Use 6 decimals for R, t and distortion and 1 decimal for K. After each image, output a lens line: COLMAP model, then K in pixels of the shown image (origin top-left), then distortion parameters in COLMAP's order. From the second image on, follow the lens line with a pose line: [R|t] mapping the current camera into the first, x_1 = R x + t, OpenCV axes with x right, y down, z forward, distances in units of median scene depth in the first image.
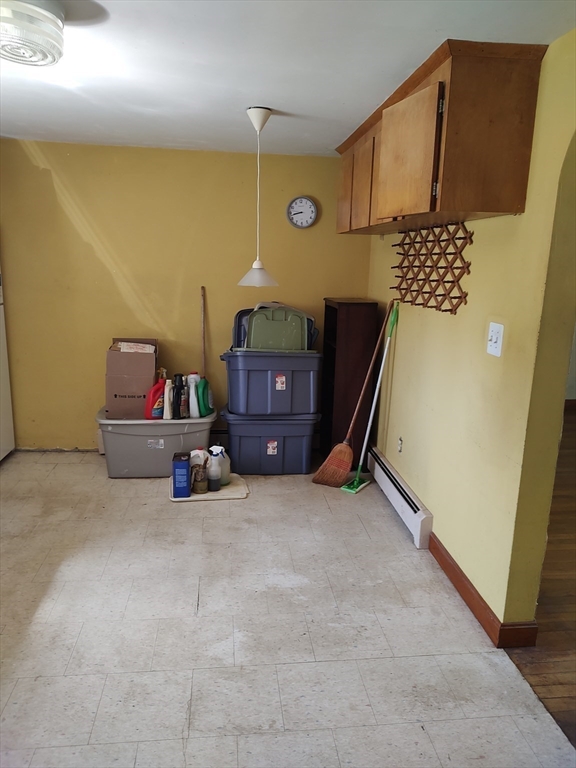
lens RADIAL K [[556.4, 0, 290.1], [0, 556.4, 384.0], [0, 0, 1]] dist [0.001899, -0.004766]
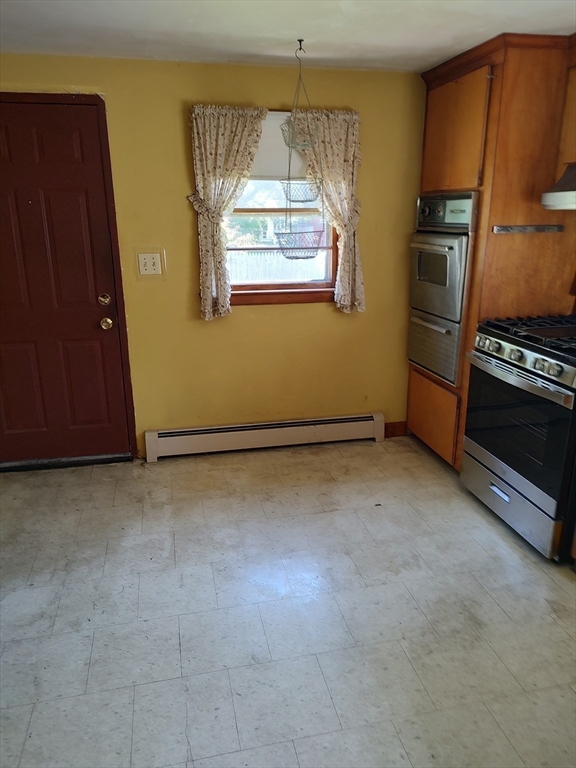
lens RADIAL K [[556.4, 0, 287.3], [0, 556.4, 386.8], [0, 0, 1]] dist [0.001899, -0.004766]
pose [[-0.994640, 0.004277, -0.103314, -0.207142], [-0.046314, 0.874890, 0.482101, -0.264647], [0.092451, 0.484302, -0.870003, 1.221626]]
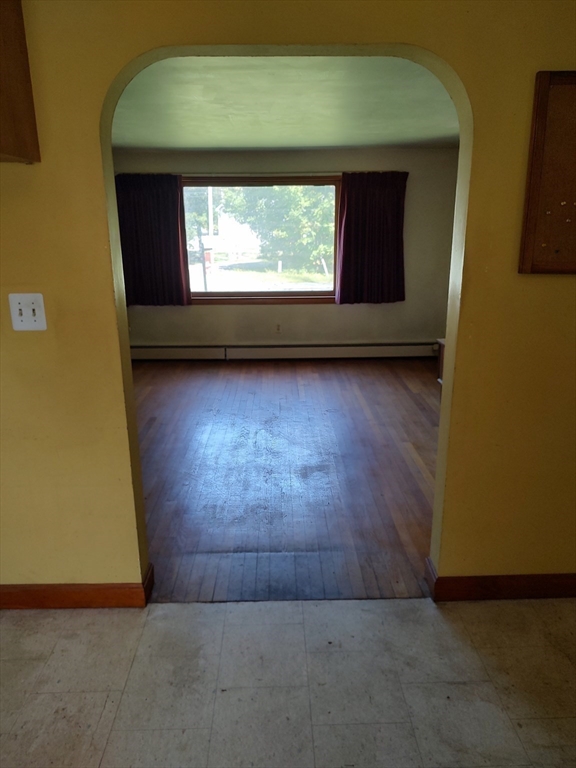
lens RADIAL K [[556.4, 0, 290.4], [0, 556.4, 383.9], [0, 0, 1]] dist [0.001899, -0.004766]
pose [[0.098841, -0.301492, 0.948332, -0.462865], [0.224184, 0.935246, 0.273966, -0.133110], [-0.969521, 0.185522, 0.160031, 0.523169]]
